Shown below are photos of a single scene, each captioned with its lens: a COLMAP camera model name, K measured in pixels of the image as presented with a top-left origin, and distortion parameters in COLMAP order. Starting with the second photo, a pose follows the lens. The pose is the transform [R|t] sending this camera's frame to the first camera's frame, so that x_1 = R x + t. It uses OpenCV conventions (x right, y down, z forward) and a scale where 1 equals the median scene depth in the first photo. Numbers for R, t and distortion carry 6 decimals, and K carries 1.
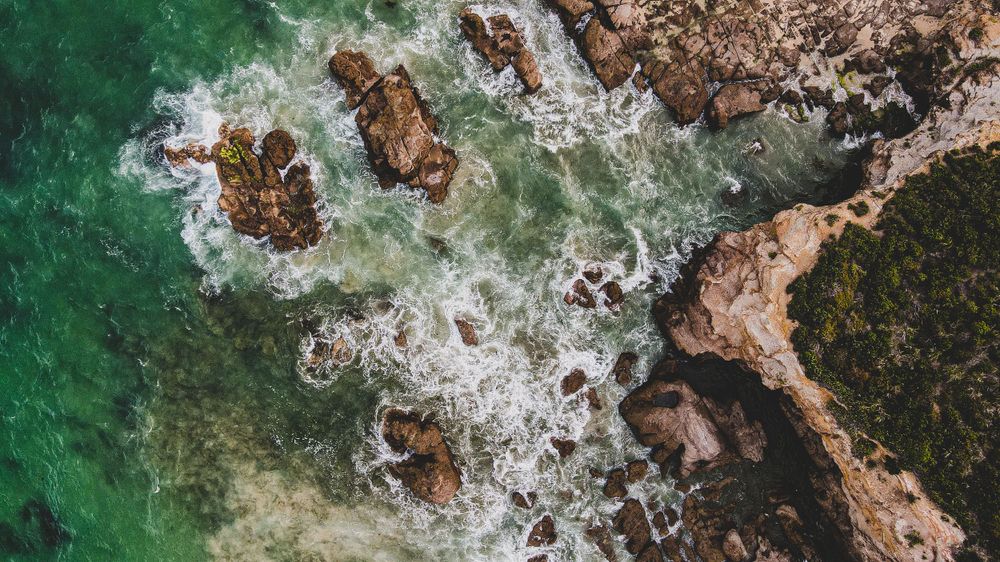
lens RADIAL K [[728.0, 0, 502.5], [0, 728.0, 281.6], [0, 0, 1]] dist [0.007984, 0.011316]
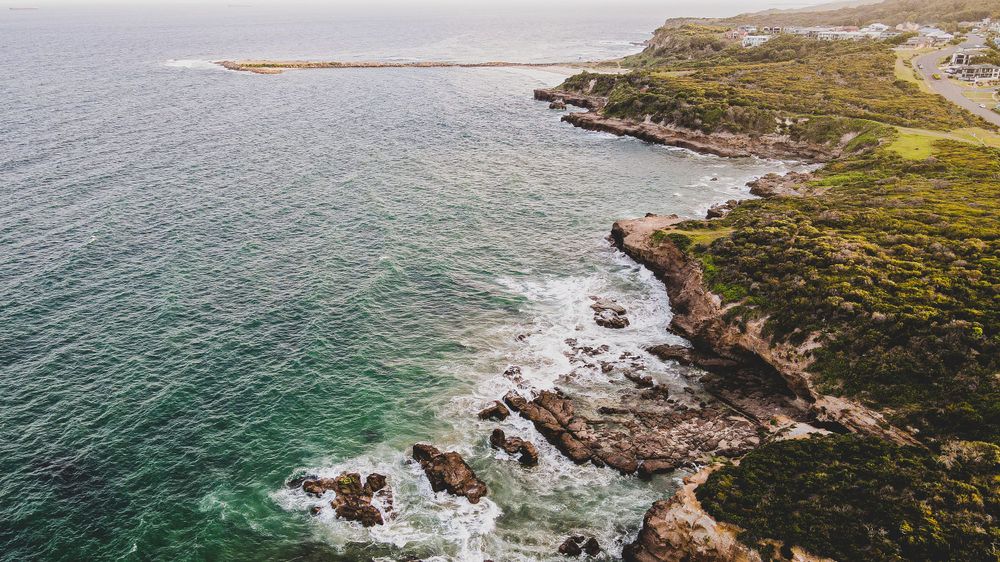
lens RADIAL K [[728.0, 0, 496.8], [0, 728.0, 285.5], [0, 0, 1]] dist [0.007984, 0.011316]
pose [[0.999888, 0.008760, -0.012138, -0.024229], [-0.014719, 0.427900, -0.903706, 1.078817], [-0.002722, 0.903783, 0.427981, -0.079776]]
